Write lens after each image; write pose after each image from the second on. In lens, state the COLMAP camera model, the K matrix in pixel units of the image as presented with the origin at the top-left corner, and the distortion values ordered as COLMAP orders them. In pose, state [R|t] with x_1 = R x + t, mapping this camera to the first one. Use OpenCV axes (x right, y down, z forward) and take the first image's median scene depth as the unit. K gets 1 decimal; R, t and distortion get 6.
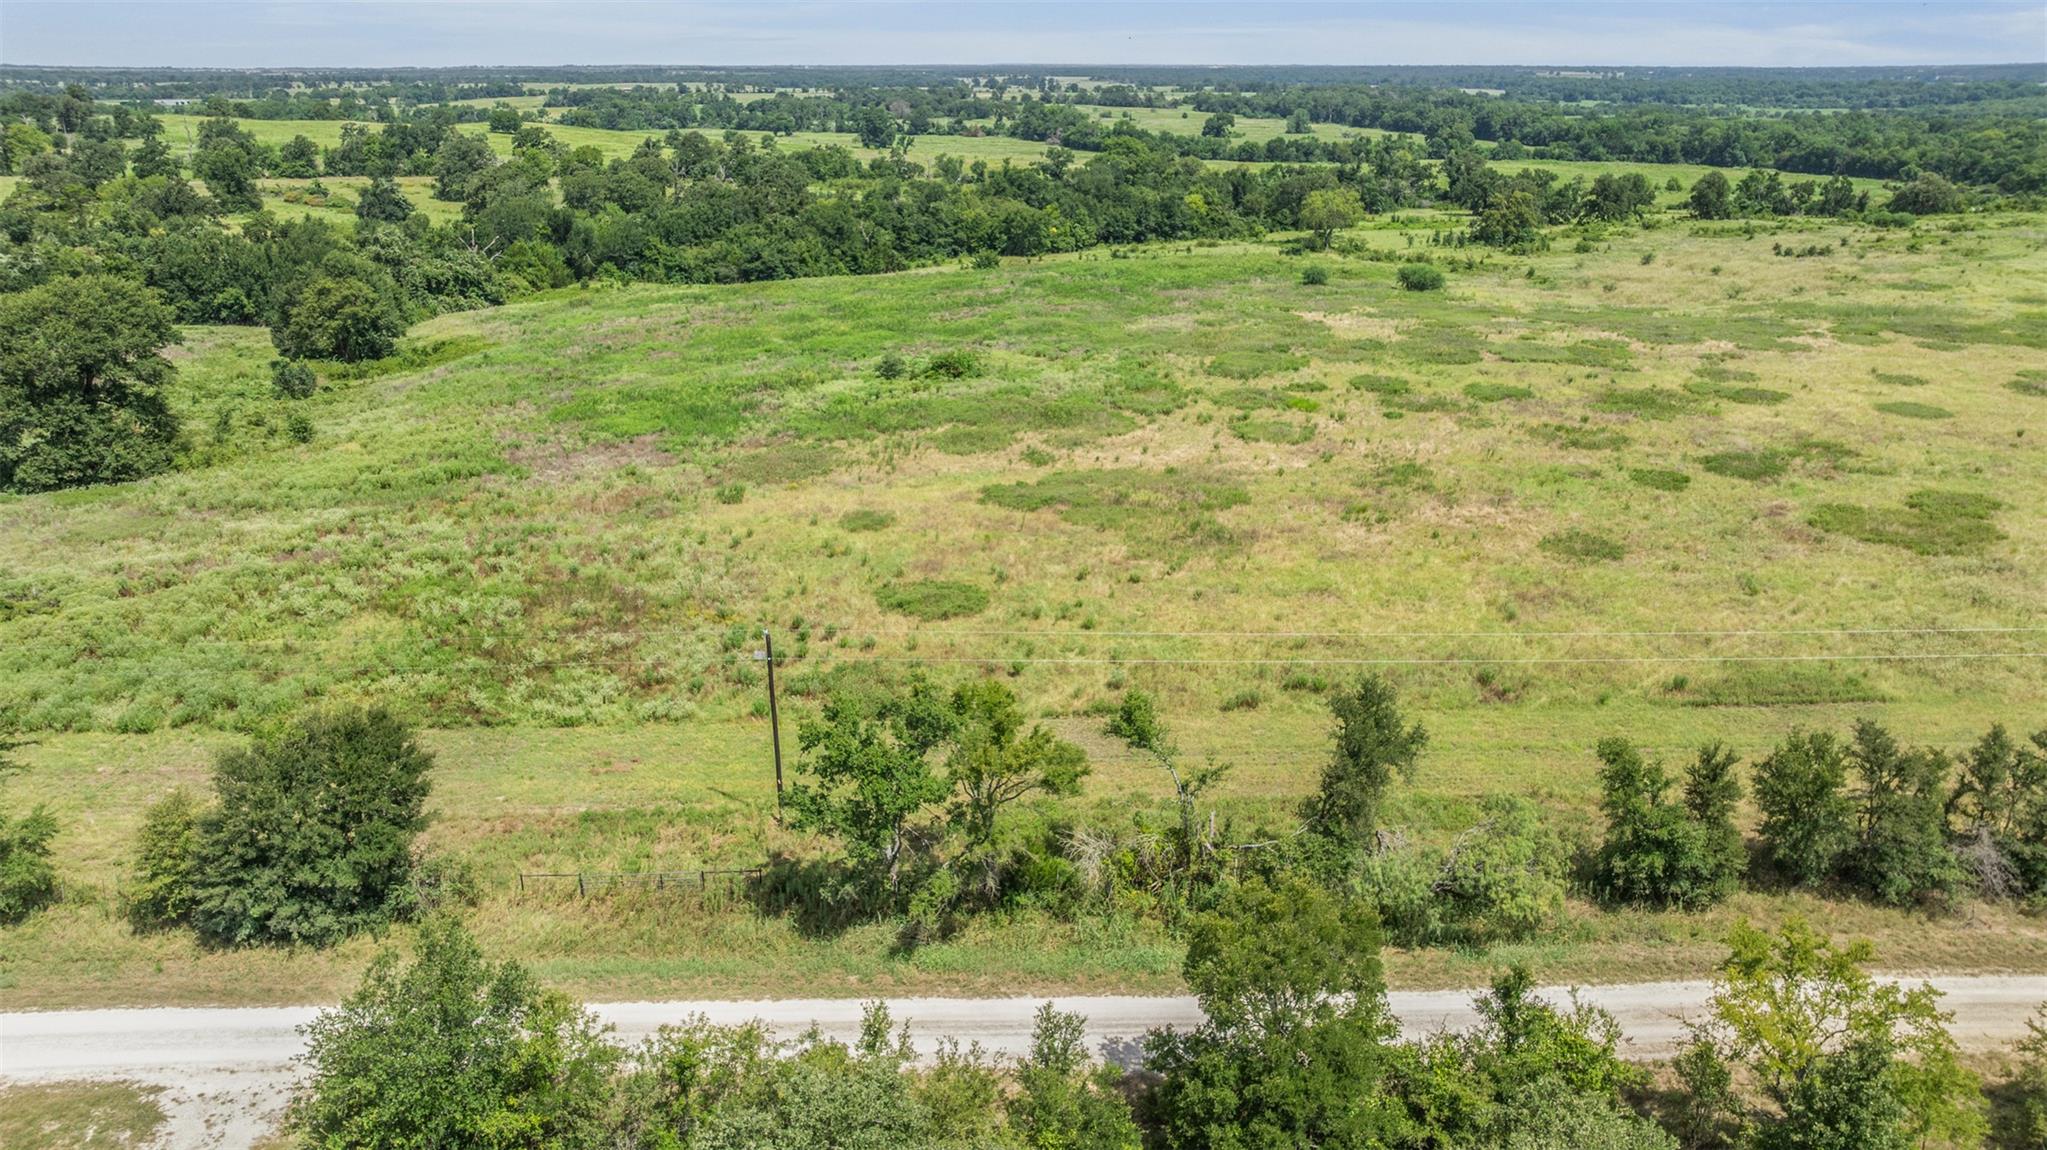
lens RADIAL K [[1470.3, 0, 1026.4], [0, 1470.3, 570.5], [0, 0, 1]] dist [-0.018267, 0.009394]
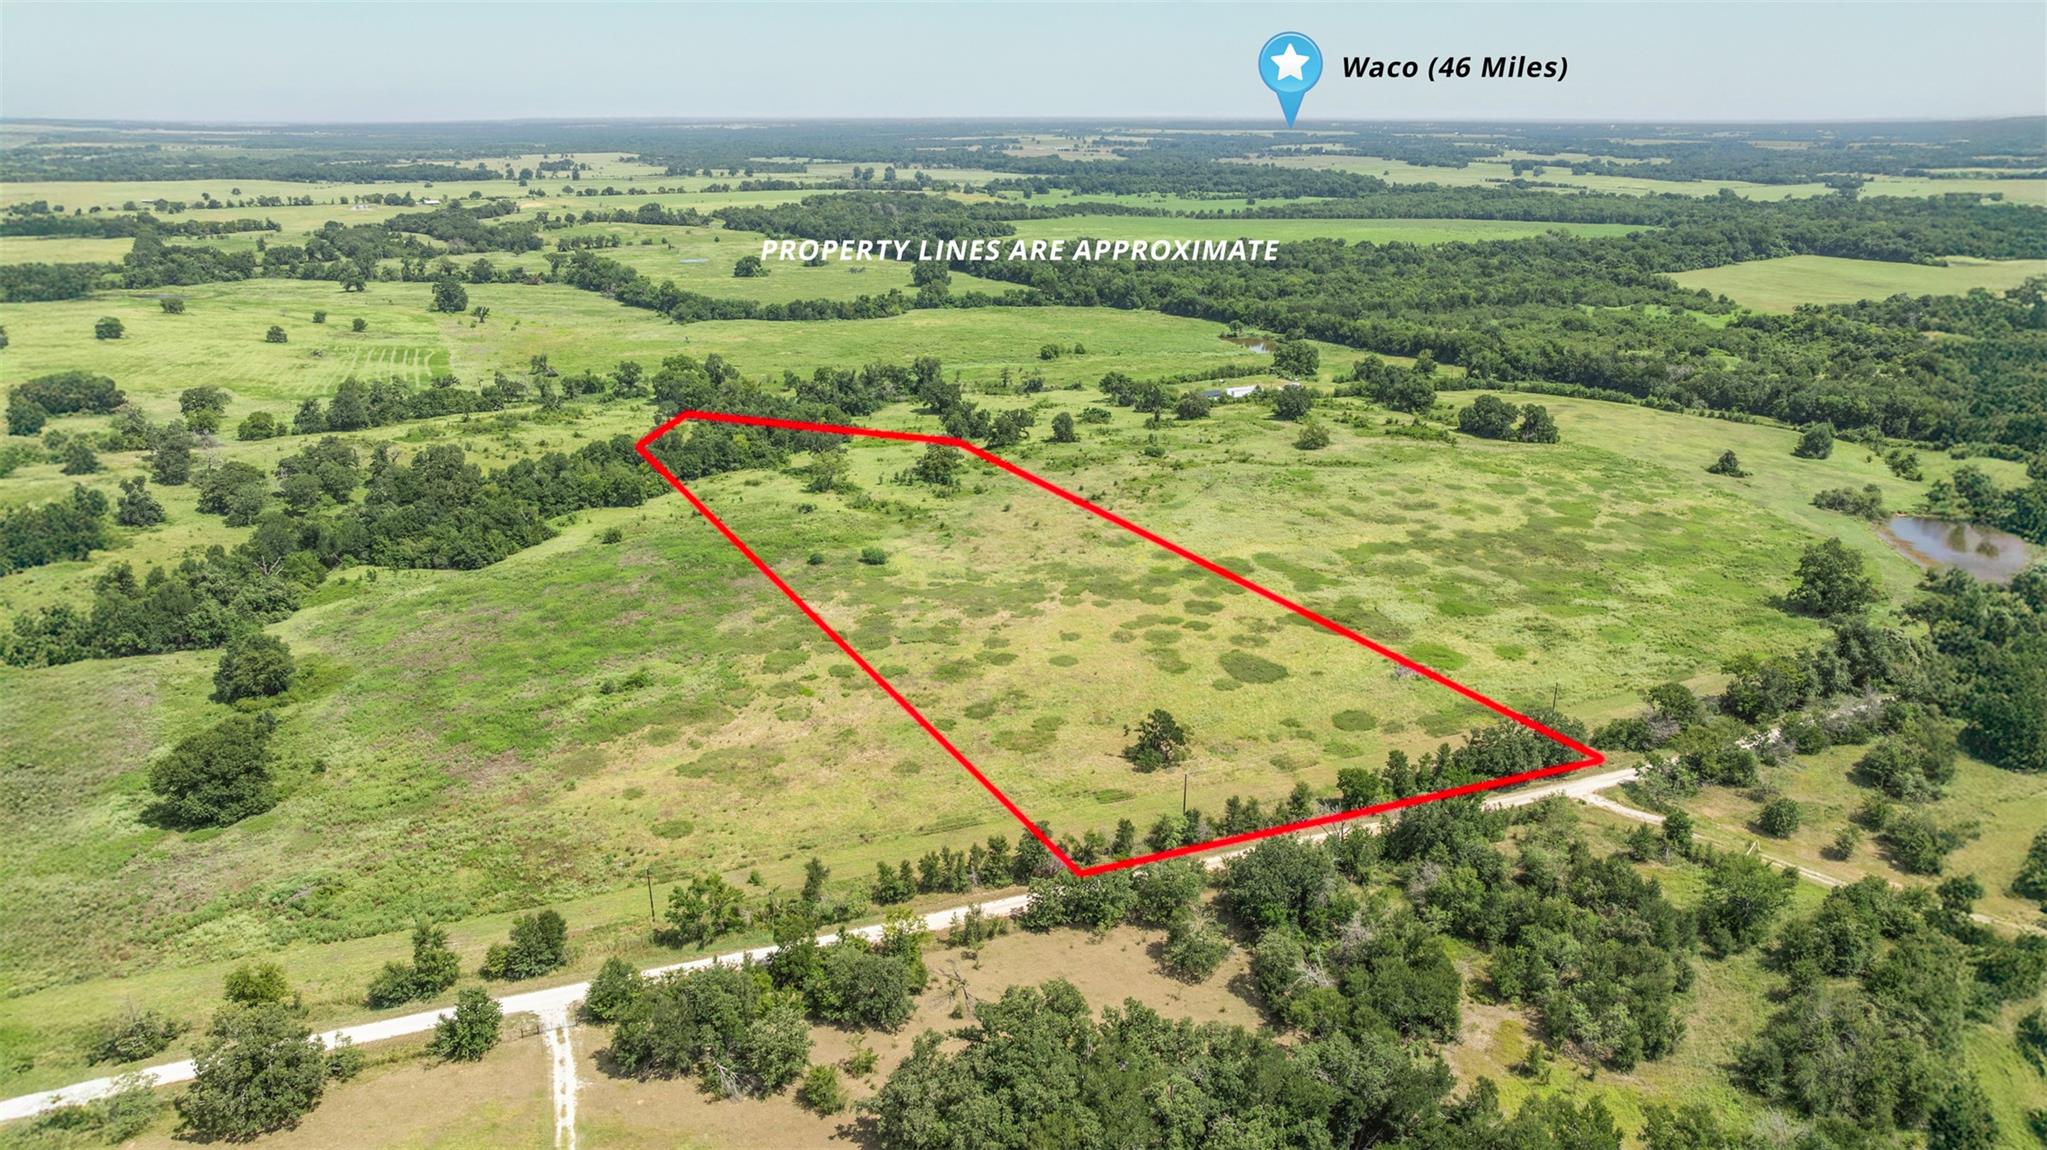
lens RADIAL K [[1470.3, 0, 1024.5], [0, 1470.3, 578.2], [0, 0, 1]] dist [-0.018267, 0.009394]
pose [[0.953533, -0.110575, 0.280263, -0.123638], [0.109216, 0.993806, 0.020512, -0.346717], [-0.280795, 0.011050, 0.959704, -1.473477]]
